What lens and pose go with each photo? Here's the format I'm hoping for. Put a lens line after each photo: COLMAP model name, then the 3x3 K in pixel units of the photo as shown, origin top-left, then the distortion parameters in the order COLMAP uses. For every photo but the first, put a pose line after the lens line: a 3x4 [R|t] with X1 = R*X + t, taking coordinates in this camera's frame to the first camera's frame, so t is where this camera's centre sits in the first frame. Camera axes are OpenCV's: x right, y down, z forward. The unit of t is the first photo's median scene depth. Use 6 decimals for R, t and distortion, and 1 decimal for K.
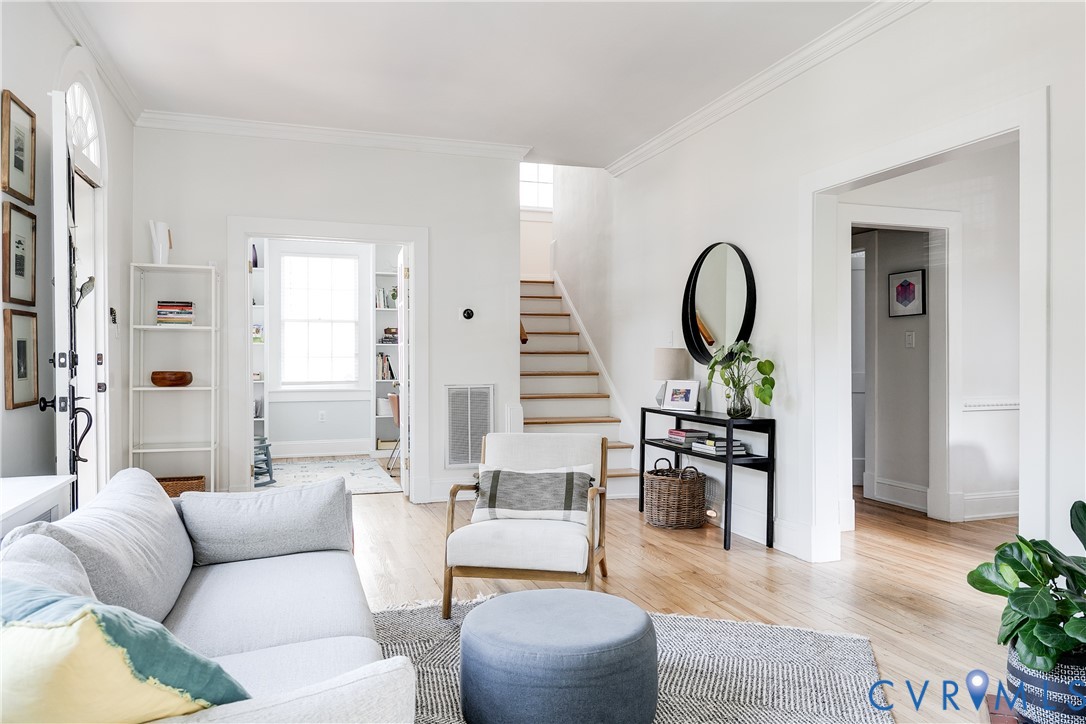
lens RADIAL K [[748.8, 0, 543.9], [0, 748.8, 360.3], [0, 0, 1]] dist [0.000464, 0.000115]
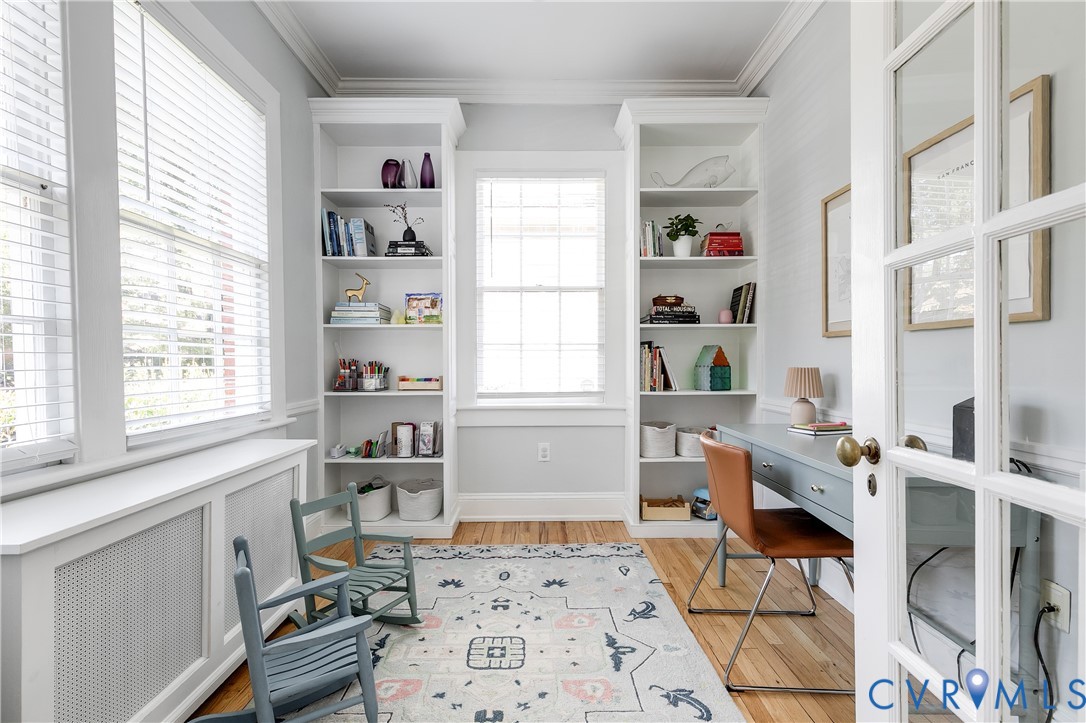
lens RADIAL K [[493.3, 0, 540.4], [0, 493.3, 362.0], [0, 0, 1]] dist [0.005216, -0.001311]
pose [[0.951862, -0.001751, -0.306522, -0.182485], [0.002608, 0.999994, 0.002385, 0.003870], [0.306516, -0.003069, 0.951860, 0.638664]]
